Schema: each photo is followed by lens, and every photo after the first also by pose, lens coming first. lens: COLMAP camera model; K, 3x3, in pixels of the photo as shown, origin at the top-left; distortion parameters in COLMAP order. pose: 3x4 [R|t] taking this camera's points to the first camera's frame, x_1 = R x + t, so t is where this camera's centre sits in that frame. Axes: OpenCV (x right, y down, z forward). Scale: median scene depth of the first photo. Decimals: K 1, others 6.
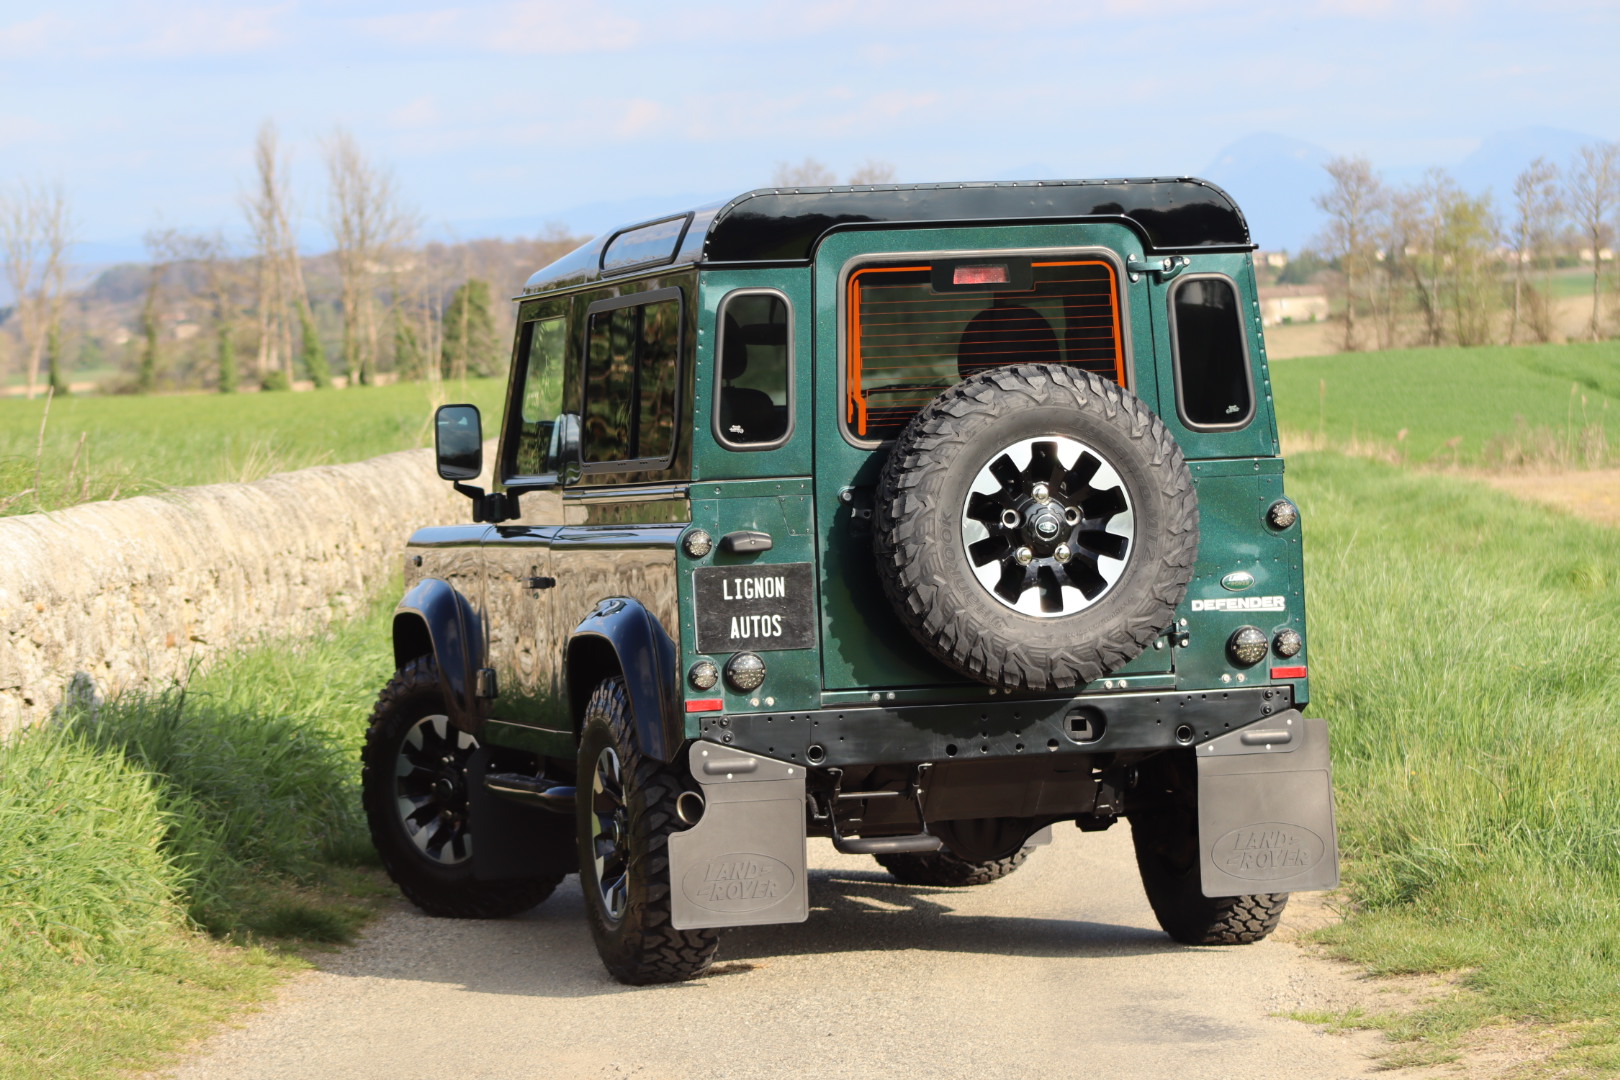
lens RADIAL K [[6387.8, 0, 804.7], [0, 6387.8, 544.2], [0, 0, 1]] dist [0.045404, 0.000000]
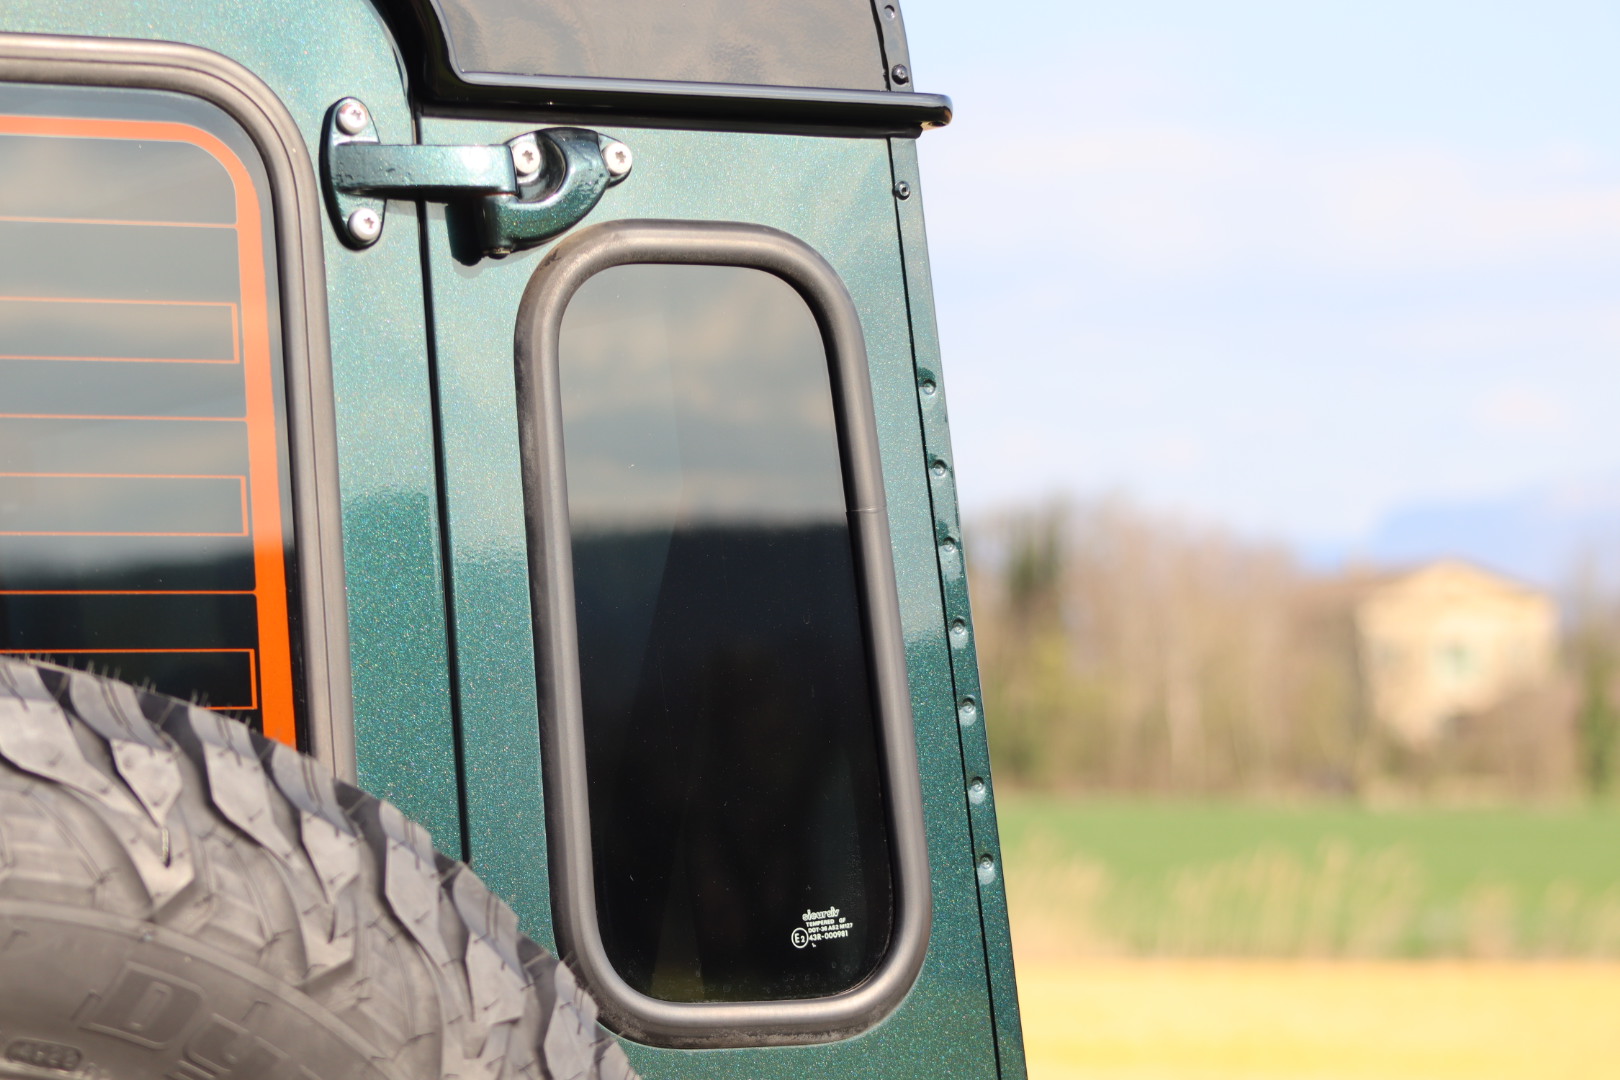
lens RADIAL K [[5927.9, 0, 809.8], [0, 5927.9, 540.9], [0, 0, 1]] dist [-0.047754, 0.000000]
pose [[0.961288, 0.030701, 0.273830, 0.017025], [-0.008575, 0.996625, -0.081637, -0.018522], [-0.275412, 0.076129, 0.958307, 0.843656]]
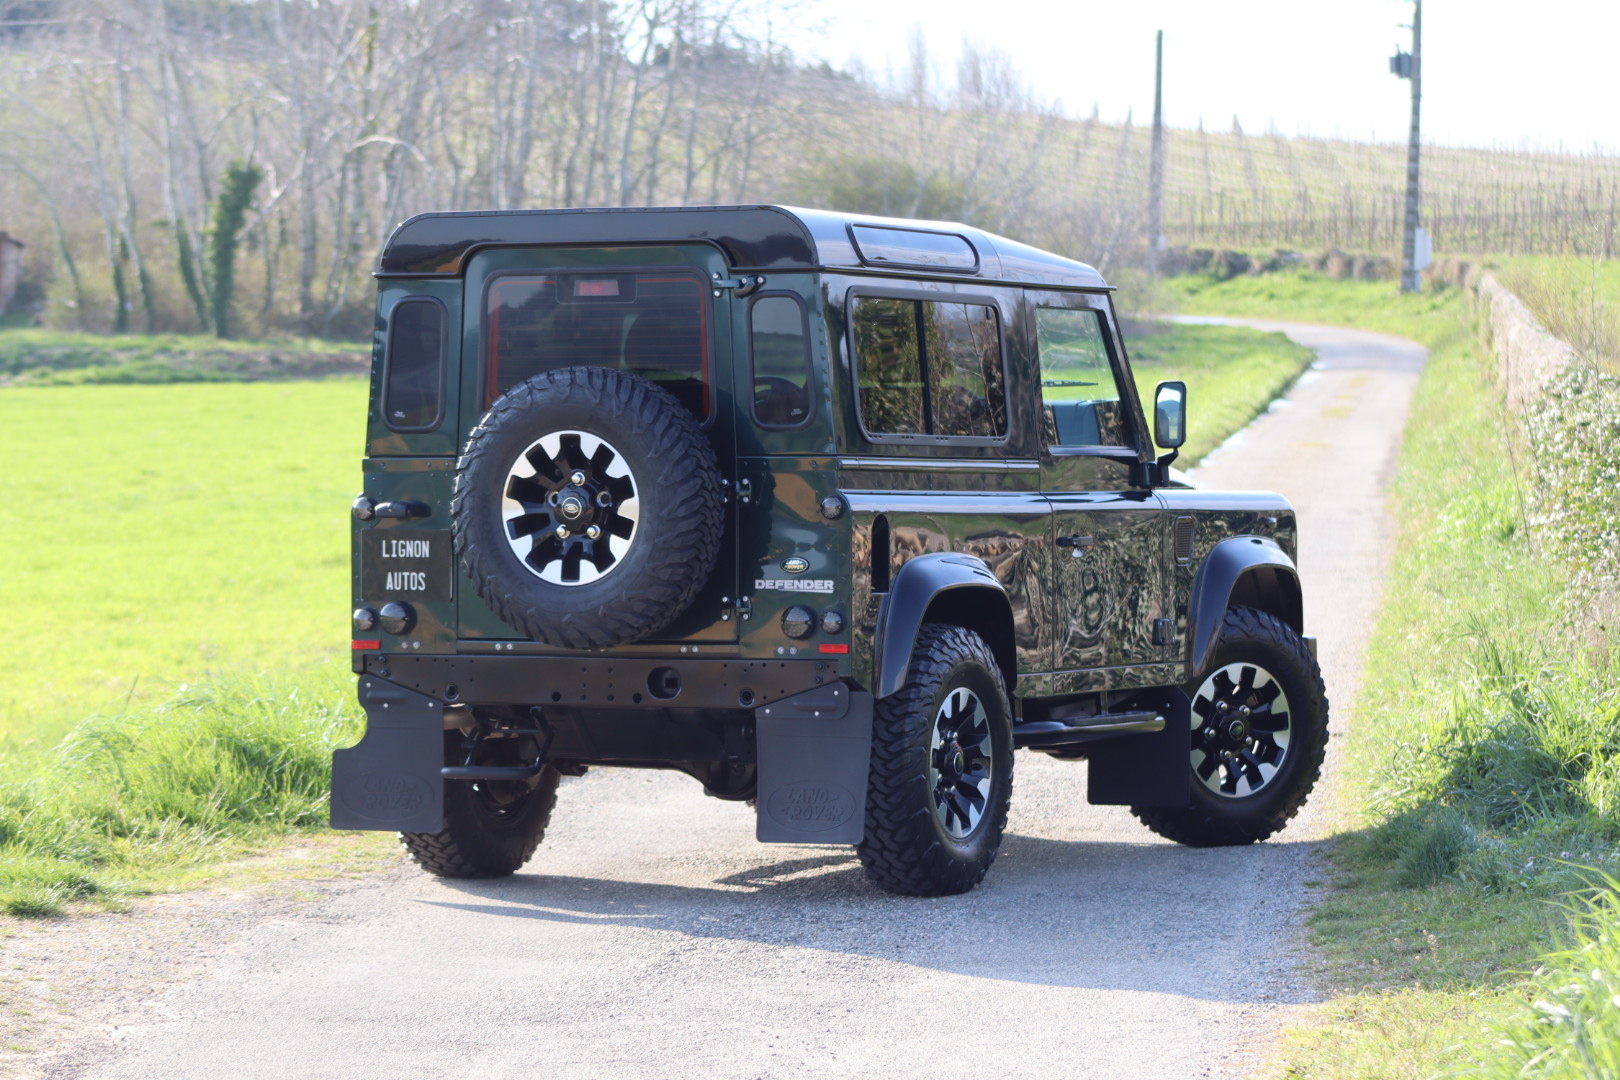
lens RADIAL K [[6387.8, 0, 804.0], [0, 6387.8, 535.4], [0, 0, 1]] dist [0.045404, 0.000000]
pose [[0.752551, 0.048362, -0.656756, 0.826963], [-0.039642, 0.998818, 0.028126, -0.031873], [0.657340, 0.004869, 0.753578, 0.155271]]
